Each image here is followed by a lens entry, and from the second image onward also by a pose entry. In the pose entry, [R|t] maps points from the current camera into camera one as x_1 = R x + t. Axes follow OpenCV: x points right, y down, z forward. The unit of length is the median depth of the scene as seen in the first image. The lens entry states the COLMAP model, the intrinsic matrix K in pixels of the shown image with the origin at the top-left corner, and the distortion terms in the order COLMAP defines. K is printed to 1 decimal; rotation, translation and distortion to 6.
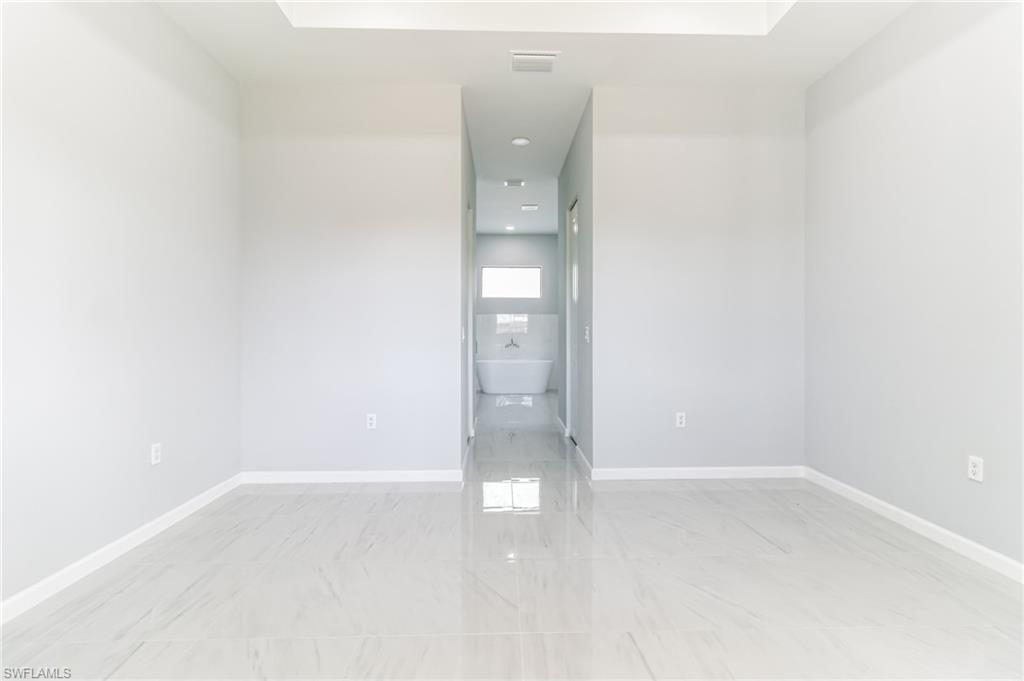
lens RADIAL K [[474.2, 0, 517.3], [0, 474.2, 331.7], [0, 0, 1]] dist [0.006939, 0.000215]
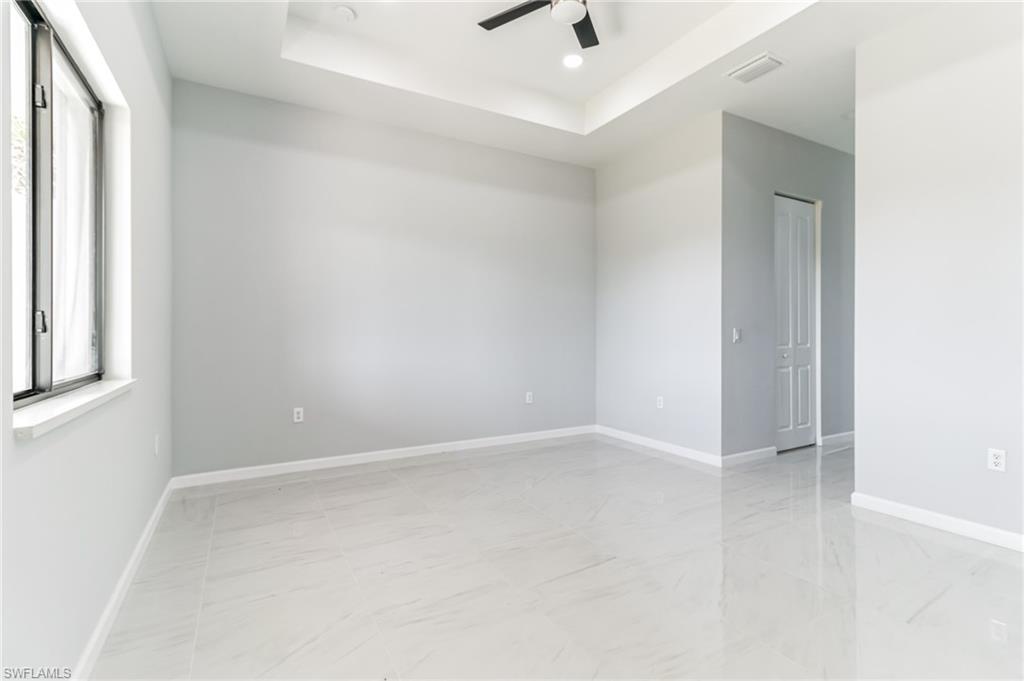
lens RADIAL K [[487.7, 0, 518.4], [0, 487.7, 346.5], [0, 0, 1]] dist [0.003562, 0.000241]
pose [[0.468975, 0.023941, -0.882887, 0.694471], [-0.005147, 0.999690, 0.024375, 0.006843], [0.883196, -0.006887, 0.468953, 0.049249]]
